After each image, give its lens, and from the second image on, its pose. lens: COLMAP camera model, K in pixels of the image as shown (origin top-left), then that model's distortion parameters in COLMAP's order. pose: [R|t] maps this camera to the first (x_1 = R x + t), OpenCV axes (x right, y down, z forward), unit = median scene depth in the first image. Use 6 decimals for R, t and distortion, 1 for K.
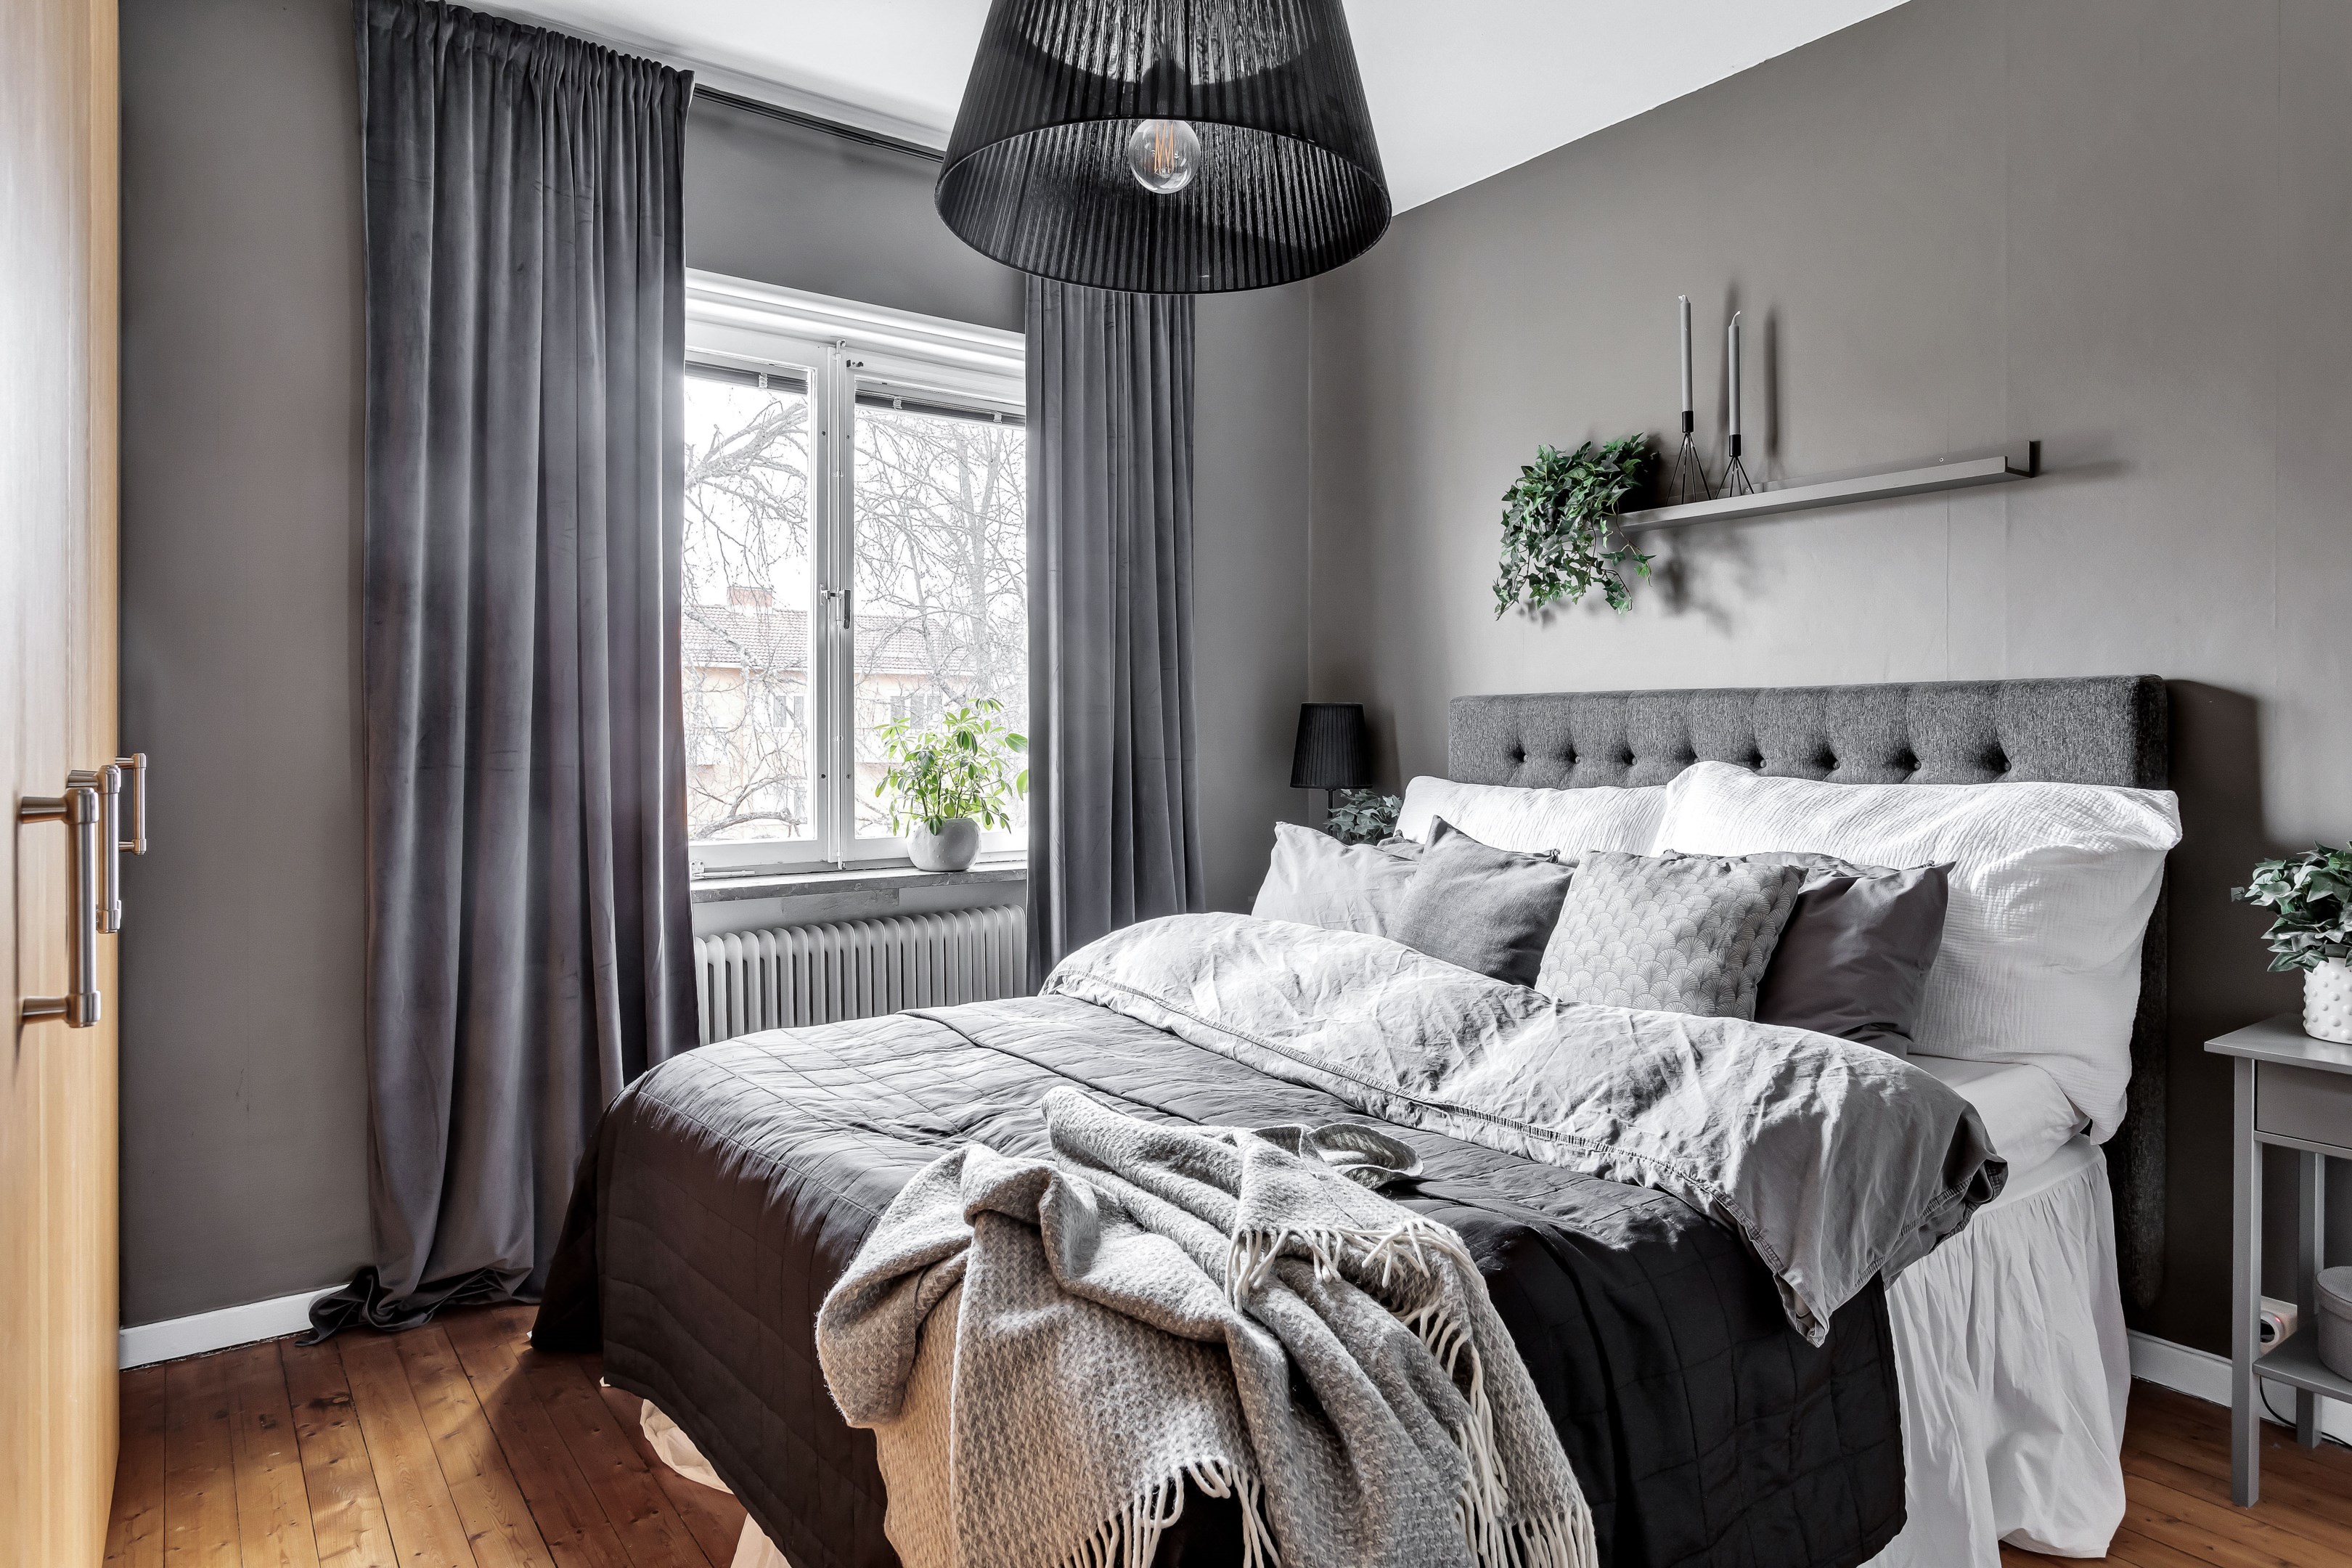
lens RADIAL K [[1380.4, 0, 1188.4], [0, 1380.4, 777.7], [0, 0, 1]] dist [-0.000705, -0.000047]
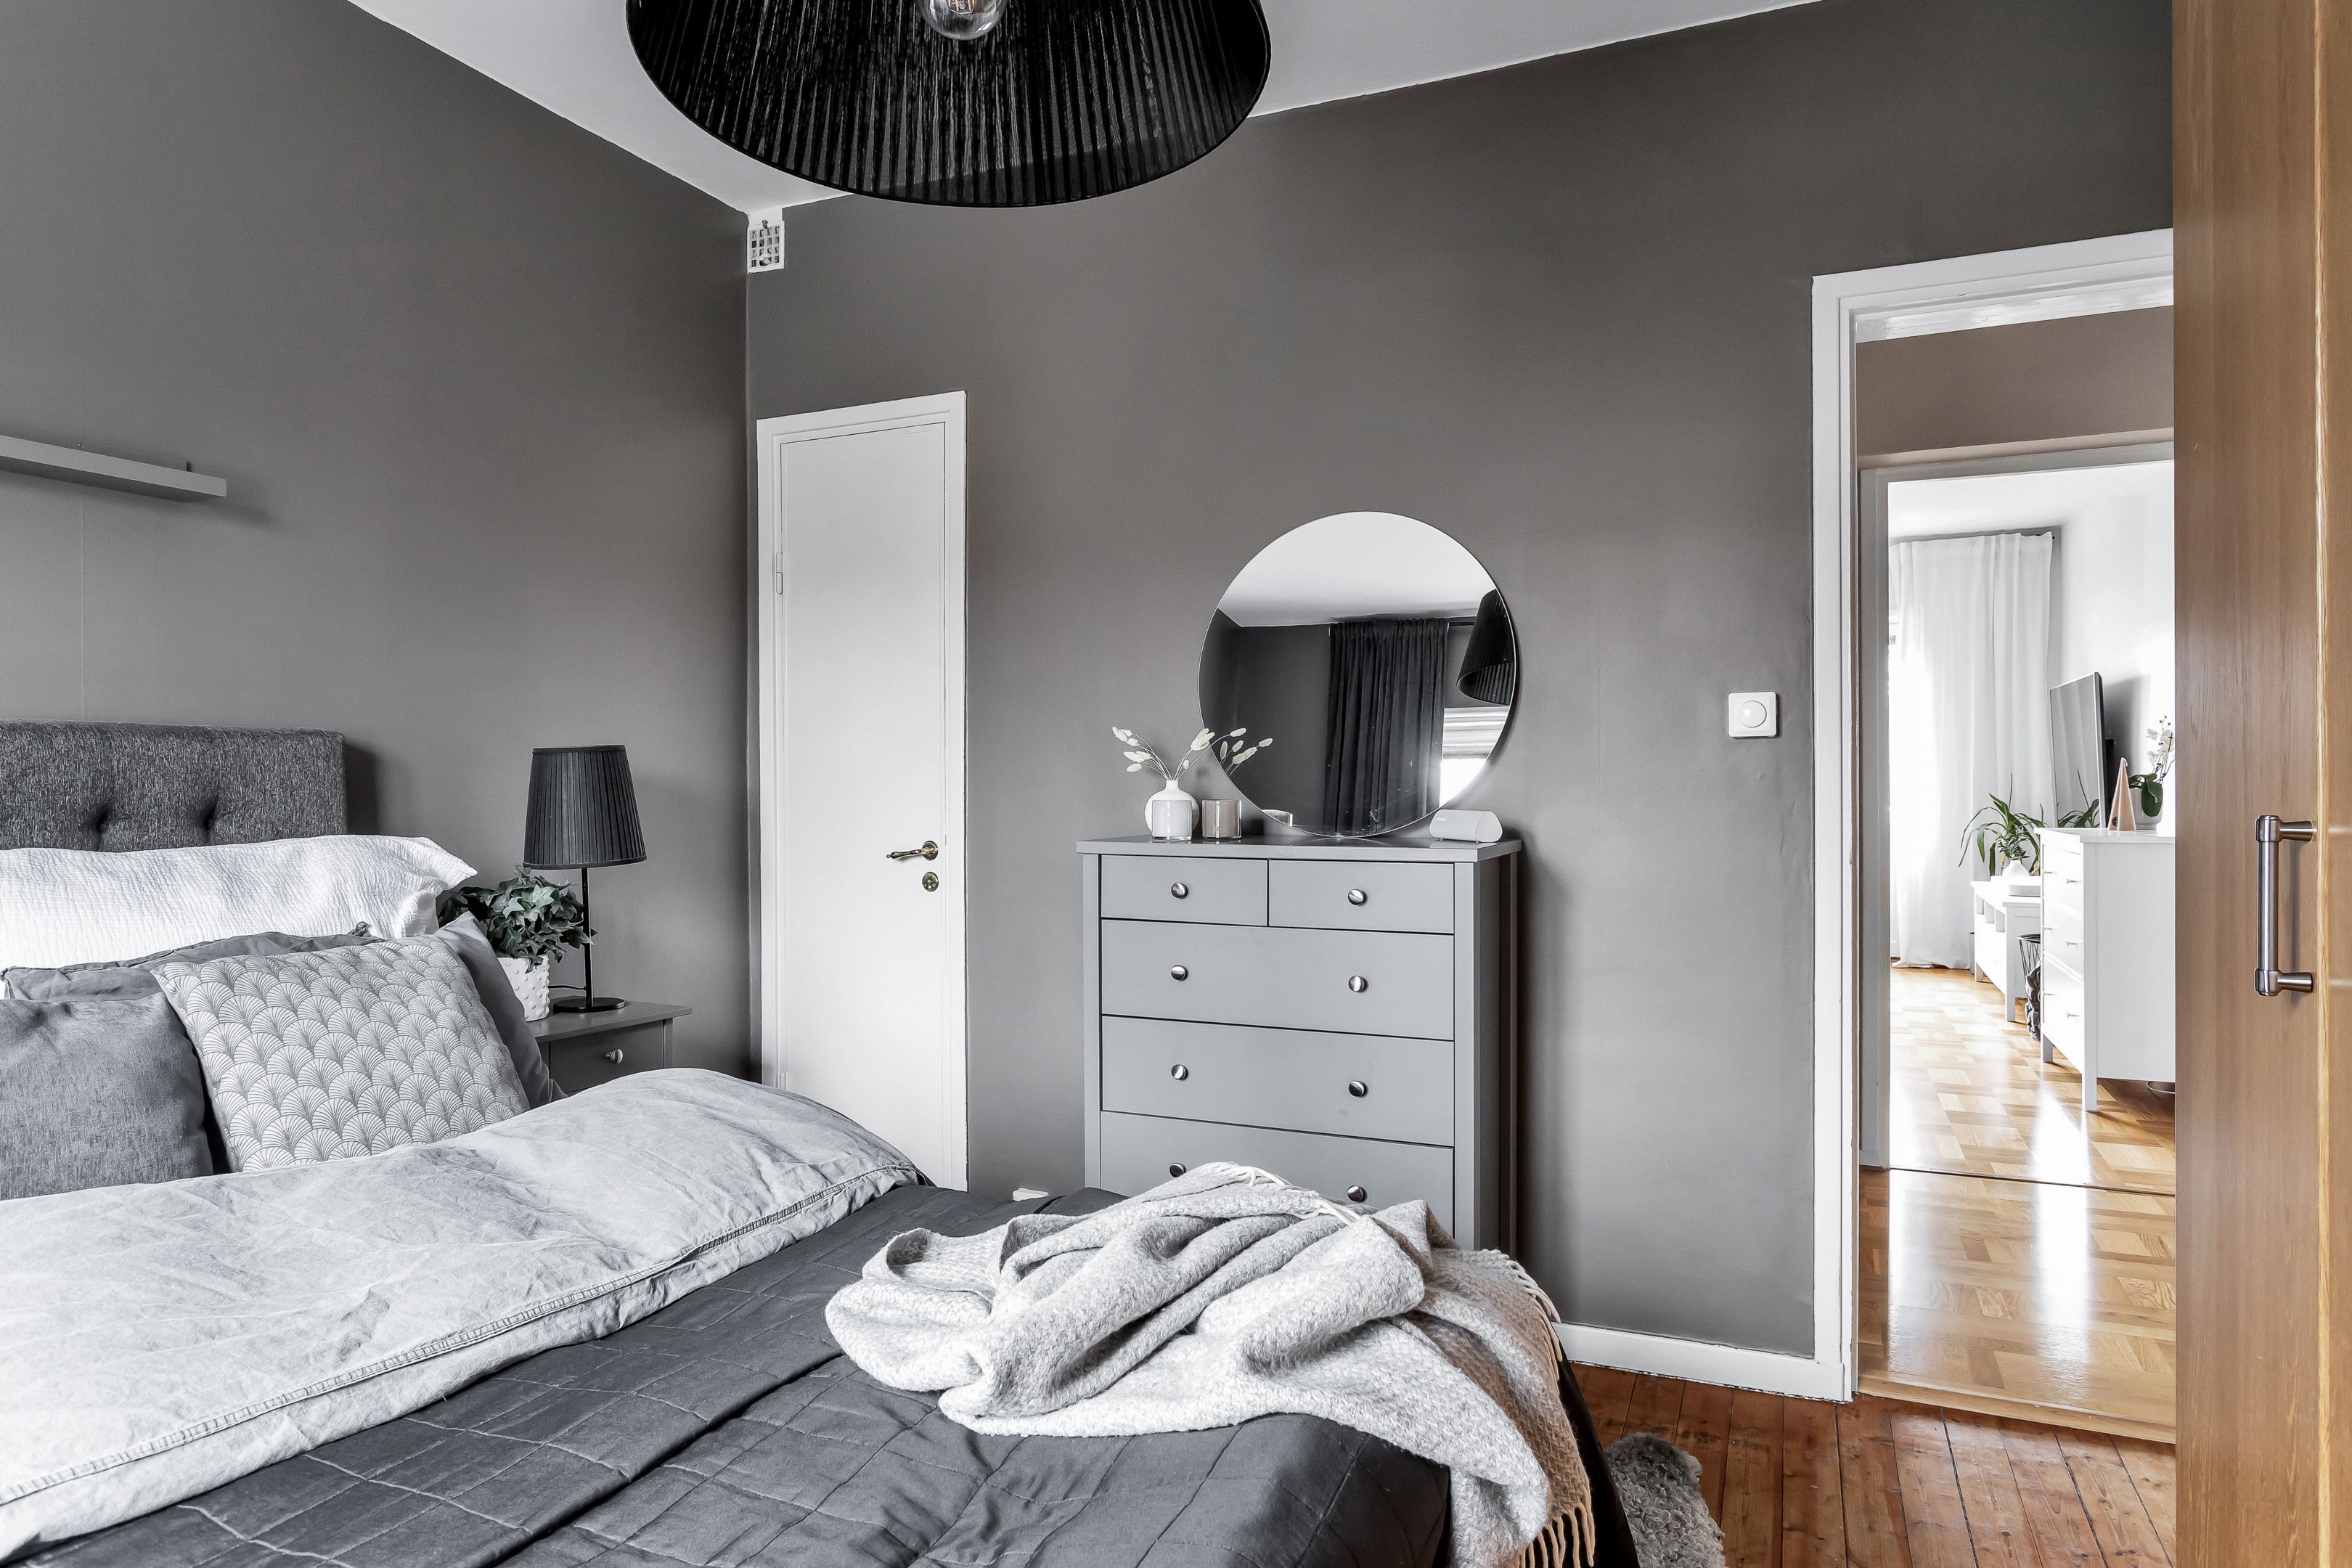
lens RADIAL K [[1380.4, 0, 1188.4], [0, 1380.4, 777.7], [0, 0, 1]] dist [-0.000705, -0.000047]
pose [[-0.494663, 0.001576, 0.869083, -0.541742], [0.024930, 0.999613, 0.012377, -0.034535], [-0.868727, 0.027789, -0.494511, 0.942601]]
